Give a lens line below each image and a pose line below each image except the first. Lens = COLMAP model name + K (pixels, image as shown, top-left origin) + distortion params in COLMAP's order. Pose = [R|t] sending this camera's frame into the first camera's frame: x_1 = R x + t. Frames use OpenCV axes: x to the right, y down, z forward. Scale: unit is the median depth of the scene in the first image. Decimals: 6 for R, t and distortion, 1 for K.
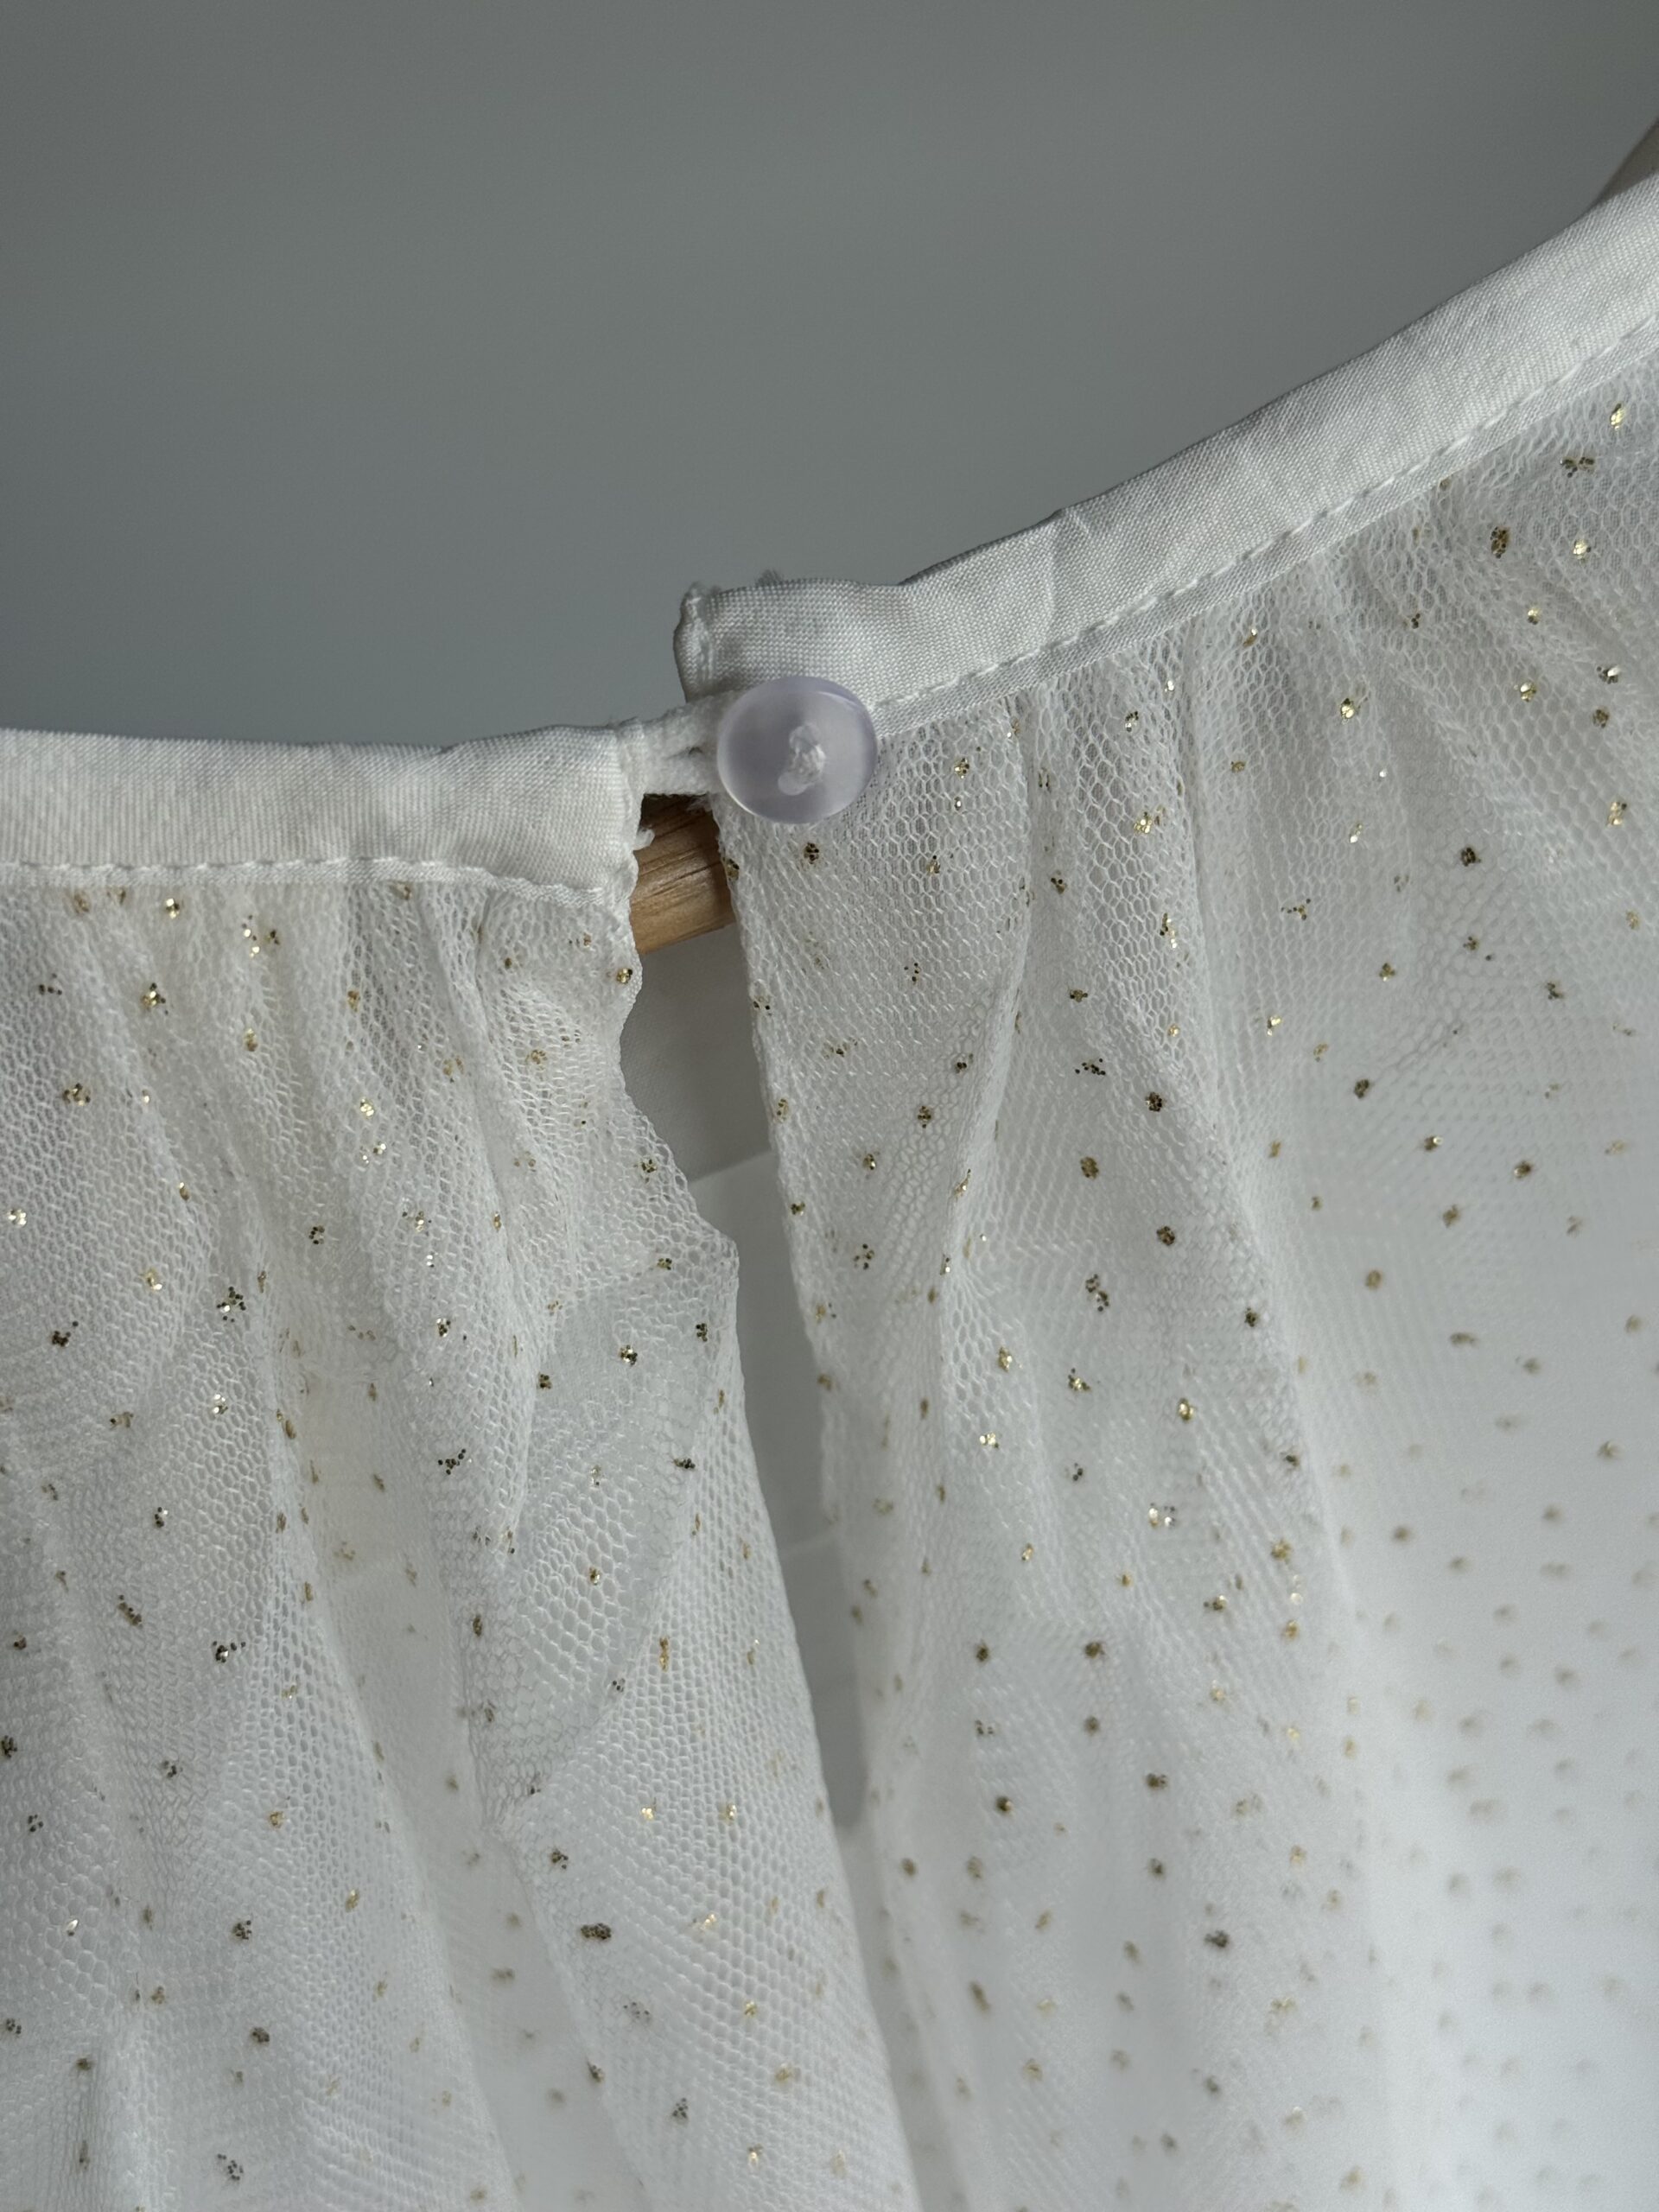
lens RADIAL K [[3405.3, 0, 829.5], [0, 3405.3, 1106.0], [0, 0, 1]] dist [0.168804, -0.643120]
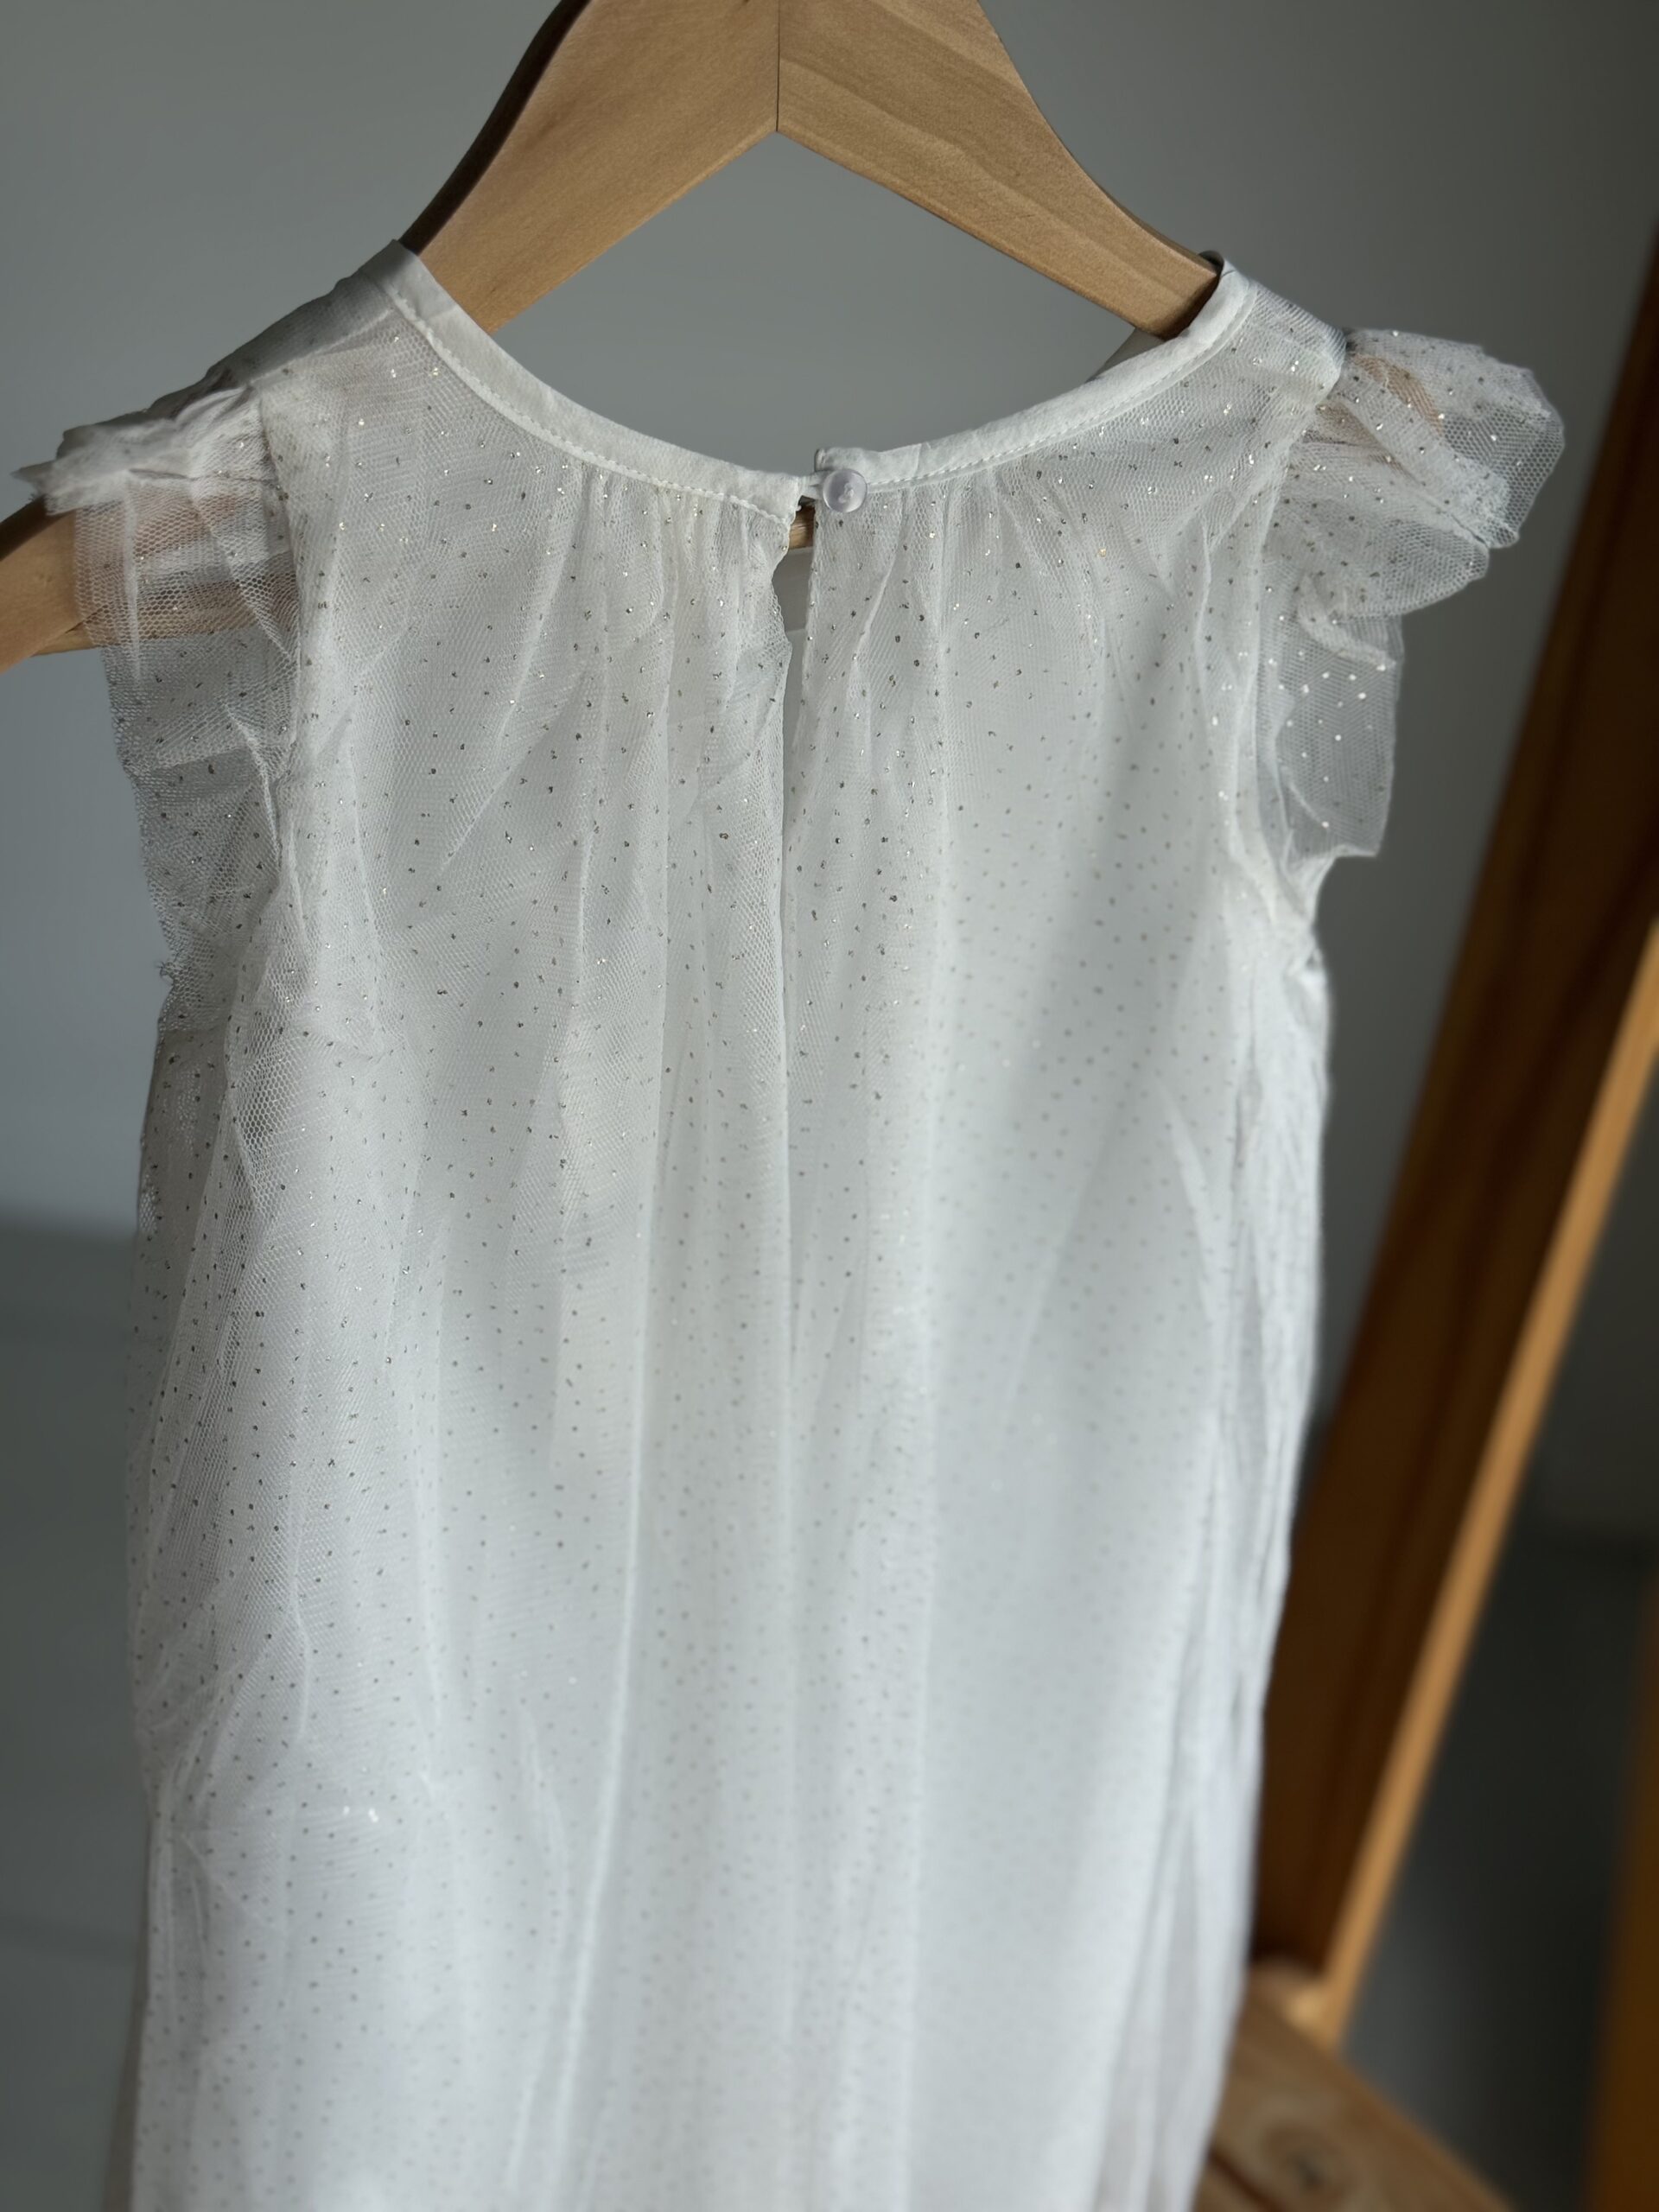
lens RADIAL K [[3405.3, 0, 829.5], [0, 3405.3, 1106.0], [0, 0, 1]] dist [0.168804, -0.643120]
pose [[0.974368, 0.148262, 0.169191, -0.522580], [-0.134193, 0.986692, -0.091820, 0.841748], [-0.180552, 0.066762, 0.981297, -2.412314]]
